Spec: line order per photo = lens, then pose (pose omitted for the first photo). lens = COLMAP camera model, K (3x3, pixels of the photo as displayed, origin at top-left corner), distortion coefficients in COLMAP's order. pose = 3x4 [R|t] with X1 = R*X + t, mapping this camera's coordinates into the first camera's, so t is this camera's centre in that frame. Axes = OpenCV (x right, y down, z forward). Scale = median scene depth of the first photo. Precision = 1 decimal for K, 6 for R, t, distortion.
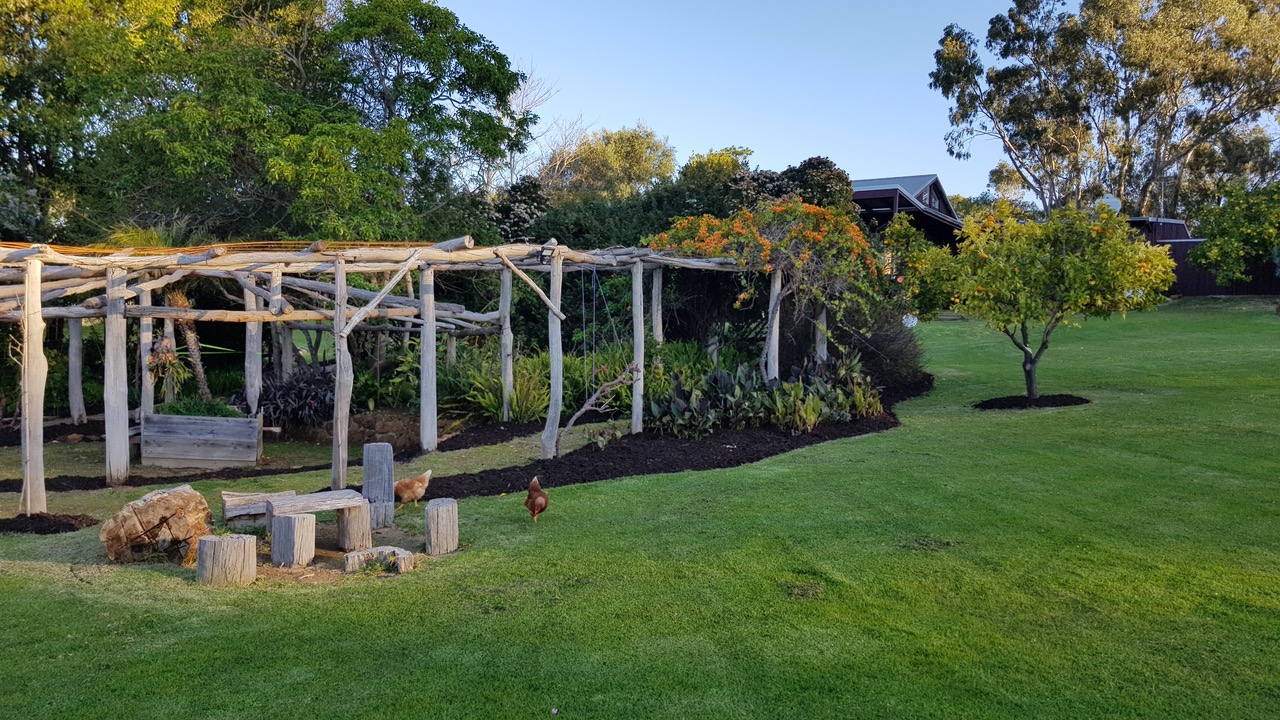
lens RADIAL K [[1021.6, 0, 632.1], [0, 1021.6, 366.8], [0, 0, 1]] dist [0.070560, -0.118127]
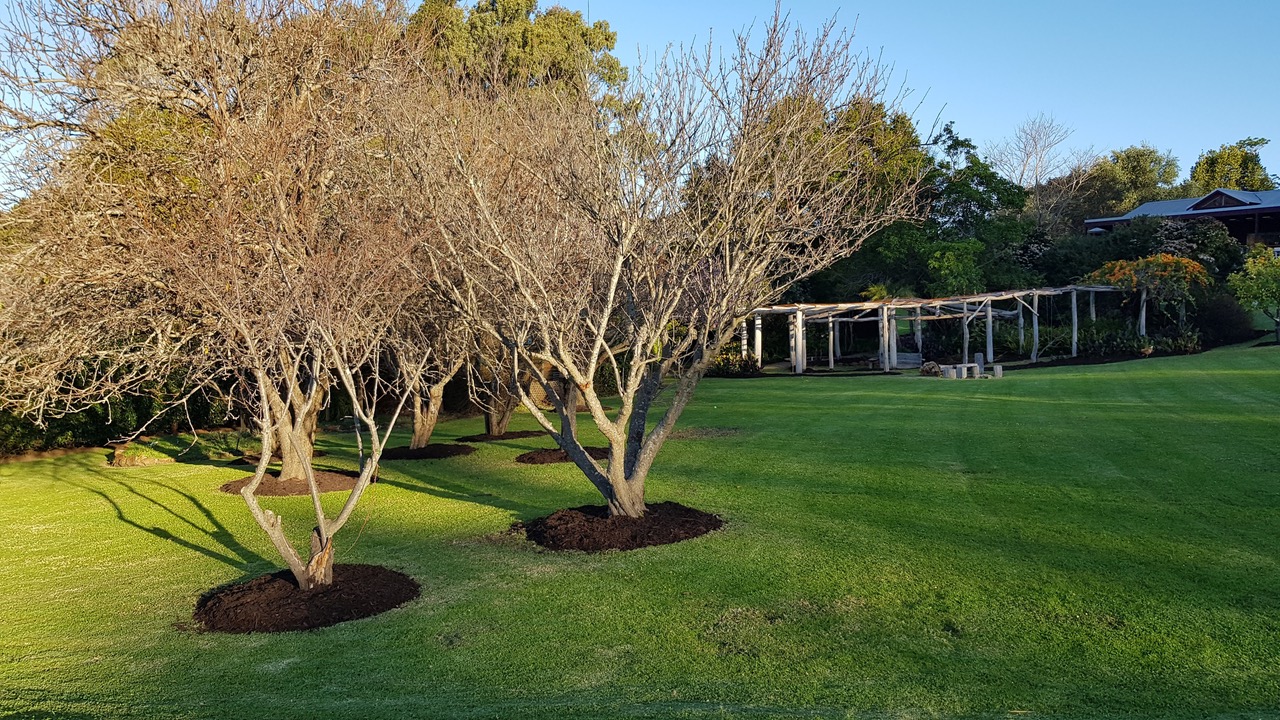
lens RADIAL K [[1021.6, 0, 615.5], [0, 1021.6, 352.8], [0, 0, 1]] dist [0.070560, -0.118127]
pose [[0.866918, -0.010767, -0.498334, 0.268930], [0.017538, 0.999807, 0.008907, 0.009834], [0.498141, -0.016461, 0.866940, -1.657990]]
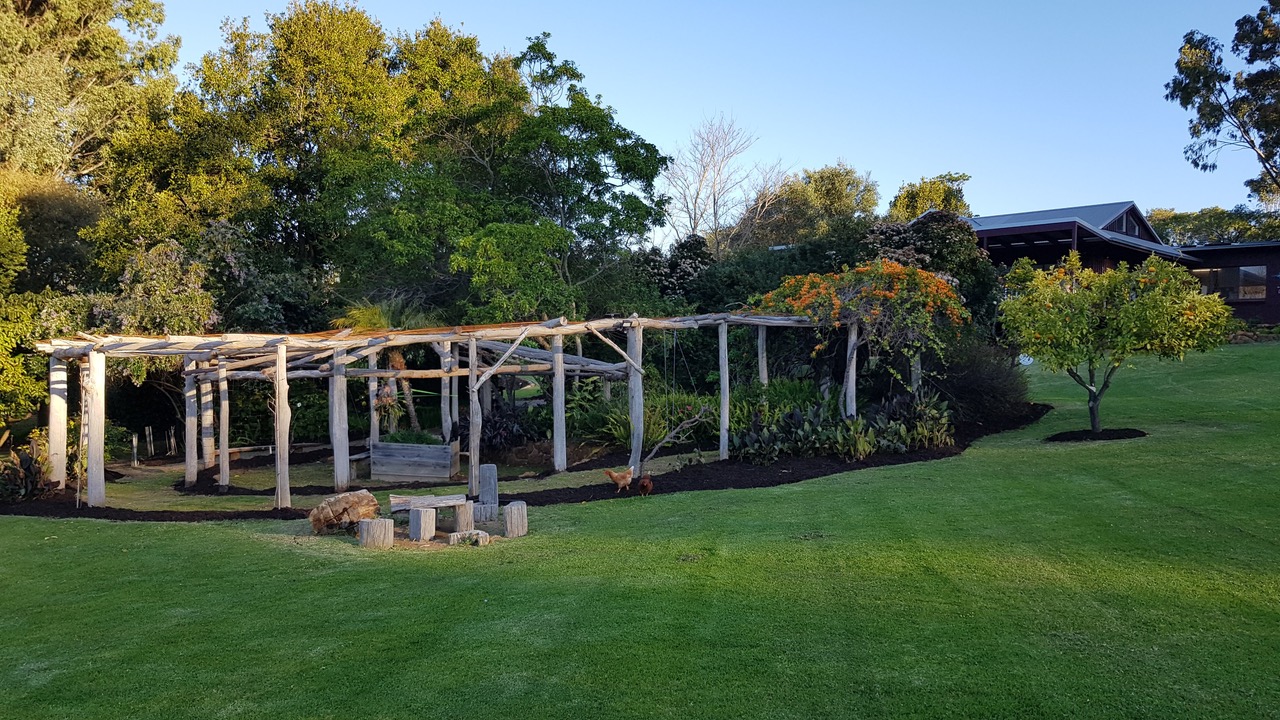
lens RADIAL K [[1021.6, 0, 623.3], [0, 1021.6, 382.8], [0, 0, 1]] dist [0.070560, -0.118127]
pose [[0.969032, -0.009558, -0.246752, 0.176031], [0.007312, 0.999923, -0.010016, -0.015767], [0.246829, 0.007902, 0.969027, -0.220827]]
